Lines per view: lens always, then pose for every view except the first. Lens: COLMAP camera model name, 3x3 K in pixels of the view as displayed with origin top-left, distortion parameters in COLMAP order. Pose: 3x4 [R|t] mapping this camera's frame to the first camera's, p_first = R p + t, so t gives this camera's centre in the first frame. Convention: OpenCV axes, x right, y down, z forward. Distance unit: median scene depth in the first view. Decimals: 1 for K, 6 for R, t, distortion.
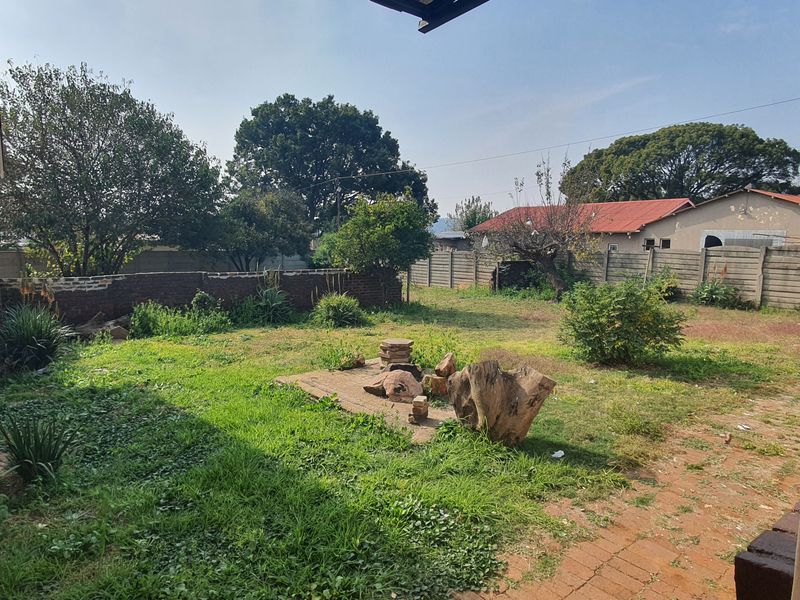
lens RADIAL K [[504.0, 0, 390.3], [0, 504.0, 302.7], [0, 0, 1]] dist [0.007112, -0.011038]
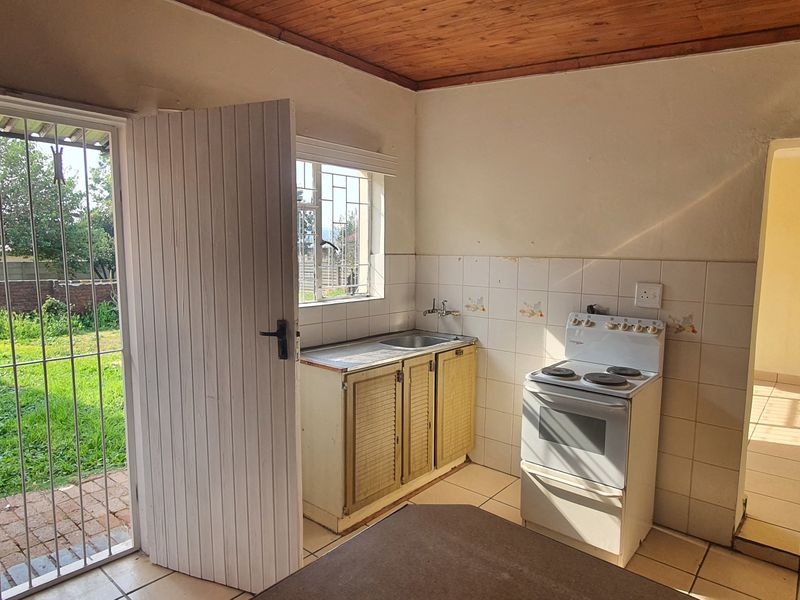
lens RADIAL K [[505.7, 0, 391.7], [0, 505.7, 303.4], [0, 0, 1]] dist [0.001871, -0.002048]
pose [[0.977936, -0.024123, 0.207508, 0.060121], [0.028079, 0.999475, -0.016141, 0.015284], [-0.207009, 0.021611, 0.978100, -0.108857]]
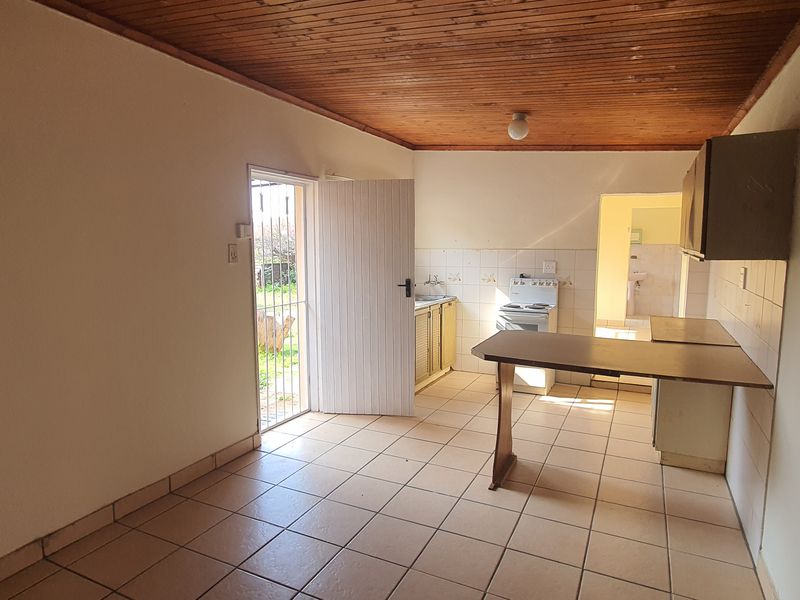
lens RADIAL K [[504.0, 0, 390.3], [0, 504.0, 302.7], [0, 0, 1]] dist [0.007112, -0.011038]
pose [[0.897160, -0.062626, 0.437244, -0.040846], [0.068174, 0.997669, 0.003012, 0.025135], [-0.436413, 0.027106, 0.899338, -0.196265]]
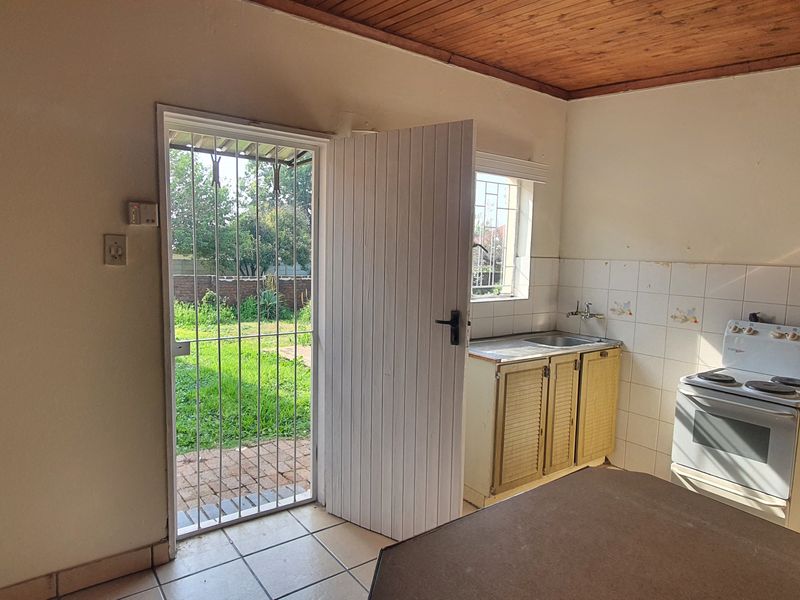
lens RADIAL K [[504.0, 0, 390.3], [0, 504.0, 302.7], [0, 0, 1]] dist [0.007112, -0.011038]
pose [[0.999680, 0.018455, -0.017313, 0.046934], [-0.018922, 0.999450, -0.027218, 0.017916], [0.016801, 0.027537, 0.999480, -0.121367]]
